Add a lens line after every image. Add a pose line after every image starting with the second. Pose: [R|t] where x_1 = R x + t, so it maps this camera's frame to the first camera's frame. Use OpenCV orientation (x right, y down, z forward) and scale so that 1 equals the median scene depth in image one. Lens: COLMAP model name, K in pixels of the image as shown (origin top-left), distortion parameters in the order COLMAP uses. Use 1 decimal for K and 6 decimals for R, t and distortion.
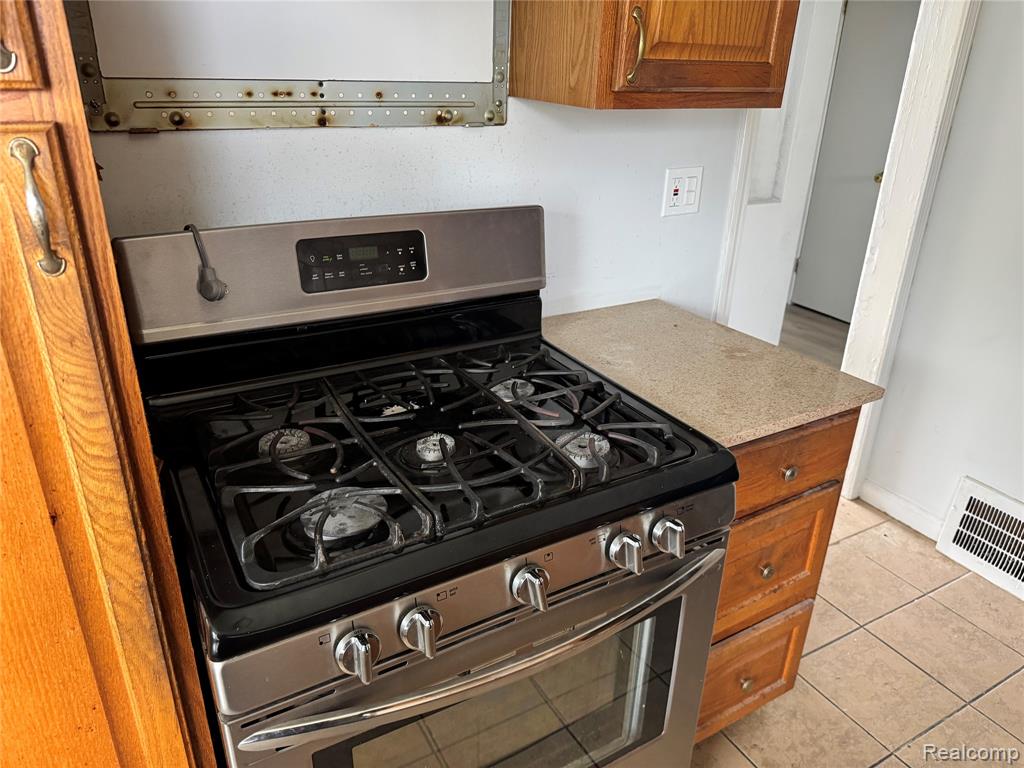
lens RADIAL K [[733.9, 0, 512.5], [0, 733.9, 401.2], [0, 0, 1]] dist [0.071309, -0.116667]
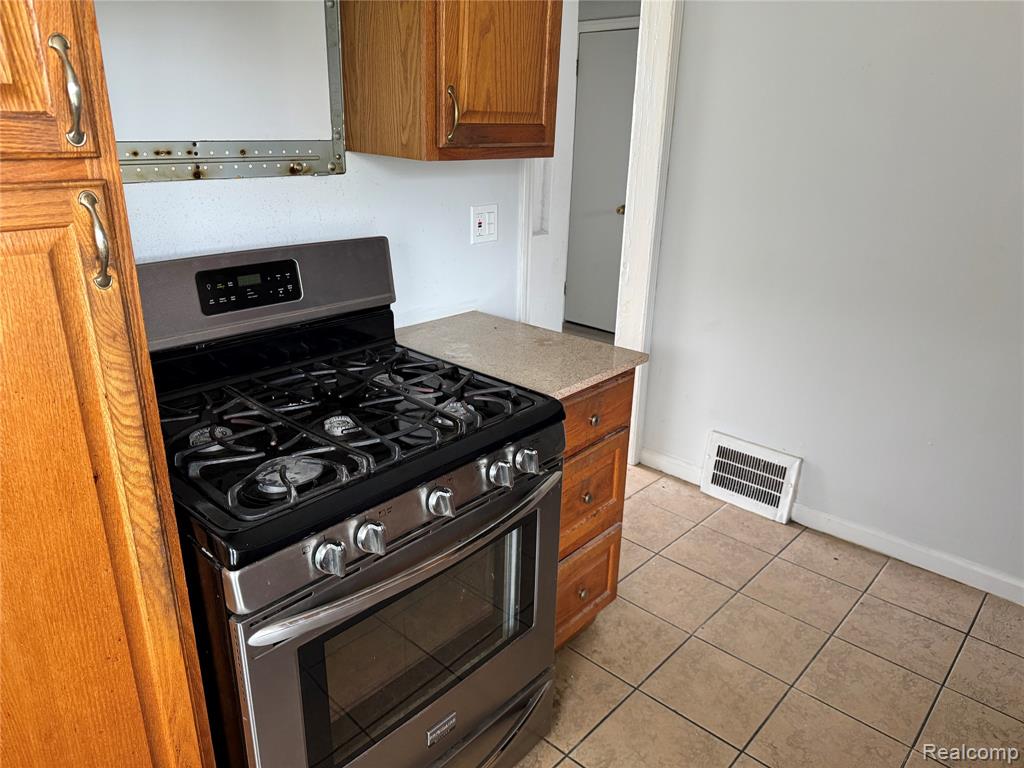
lens RADIAL K [[724.9, 0, 510.5], [0, 724.9, 408.6], [0, 0, 1]] dist [0.144413, -0.250206]
pose [[0.953307, -0.115897, 0.278880, -0.156685], [0.128164, 0.991409, -0.026100, 0.095219], [-0.273459, 0.060624, 0.959971, -0.267292]]
